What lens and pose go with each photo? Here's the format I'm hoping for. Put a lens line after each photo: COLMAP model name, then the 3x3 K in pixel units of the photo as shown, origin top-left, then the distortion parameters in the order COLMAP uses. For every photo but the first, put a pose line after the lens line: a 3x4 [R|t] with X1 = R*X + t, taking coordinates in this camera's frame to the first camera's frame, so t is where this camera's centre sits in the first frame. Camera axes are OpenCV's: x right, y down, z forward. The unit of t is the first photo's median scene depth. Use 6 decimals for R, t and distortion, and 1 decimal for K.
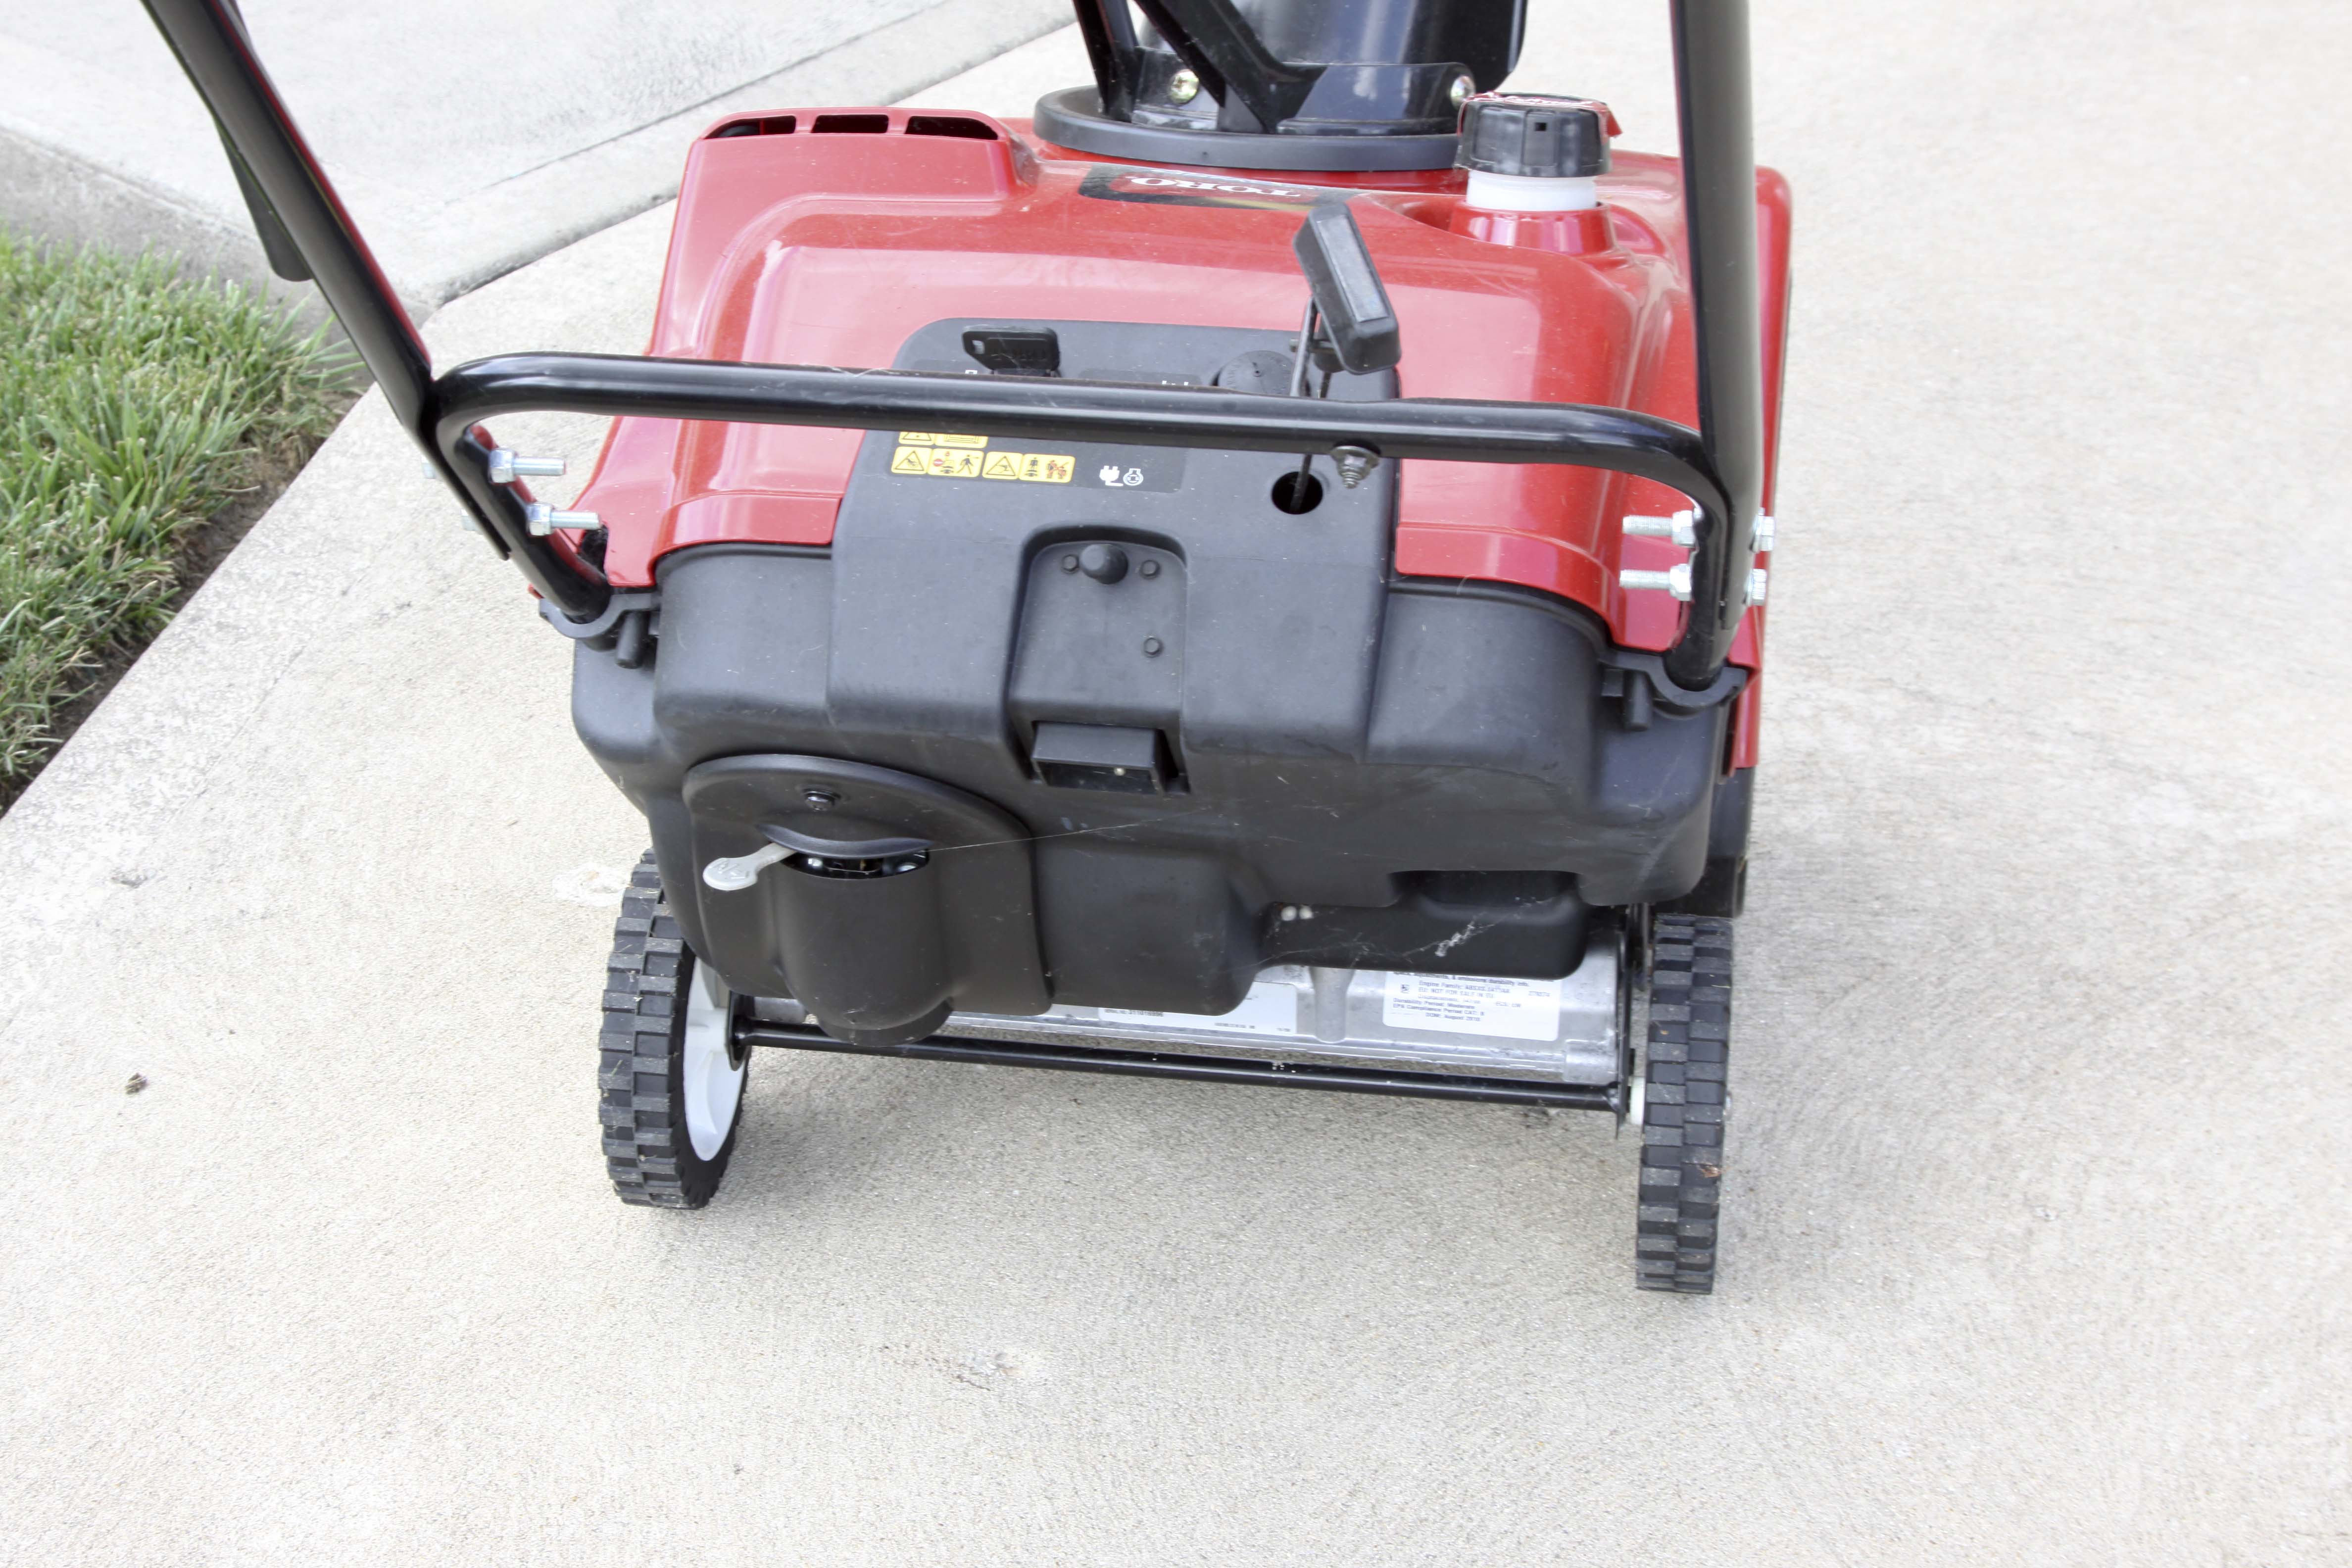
lens RADIAL K [[4244.7, 0, 1176.0], [0, 4244.7, 784.0], [0, 0, 1]] dist [0.031847, 0.052349]
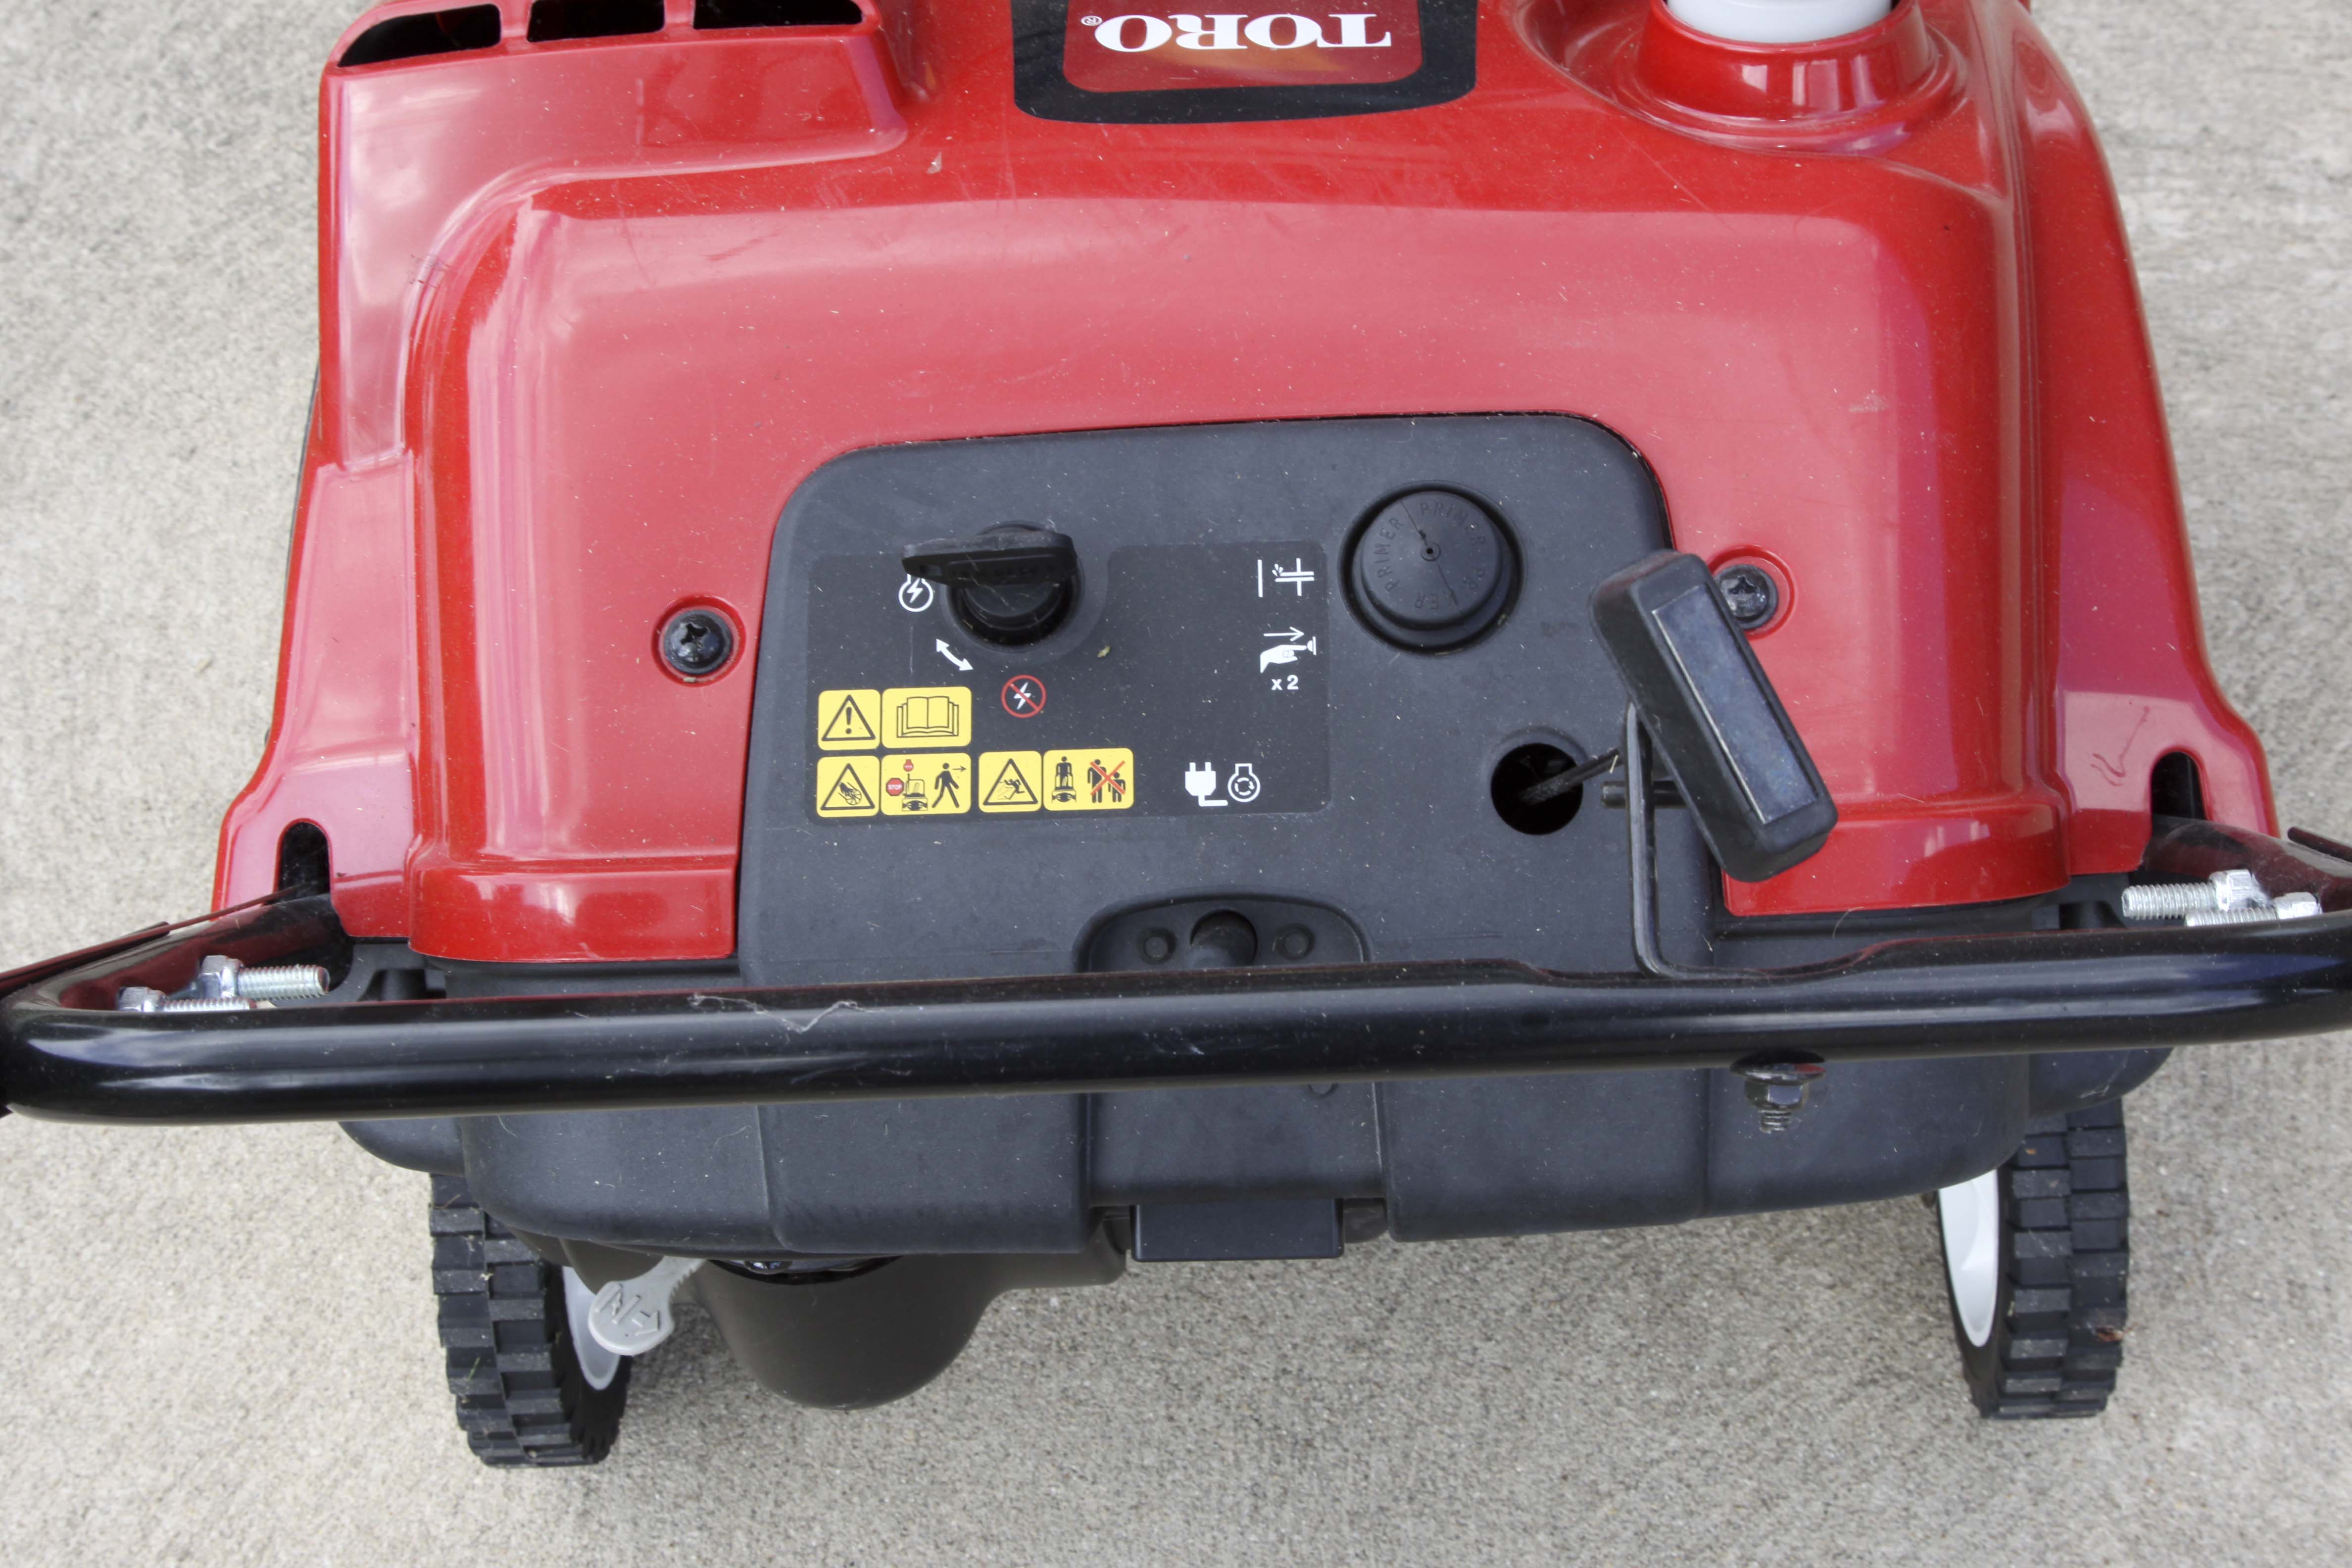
lens RADIAL K [[3947.5, 0, 1184.0], [0, 3947.5, 779.5], [0, 0, 1]] dist [-0.008697, 0.150233]
pose [[0.987405, -0.149239, 0.052535, -0.038624], [0.119580, 0.921363, 0.369852, -0.227438], [-0.103600, -0.358911, 0.927604, 0.429628]]
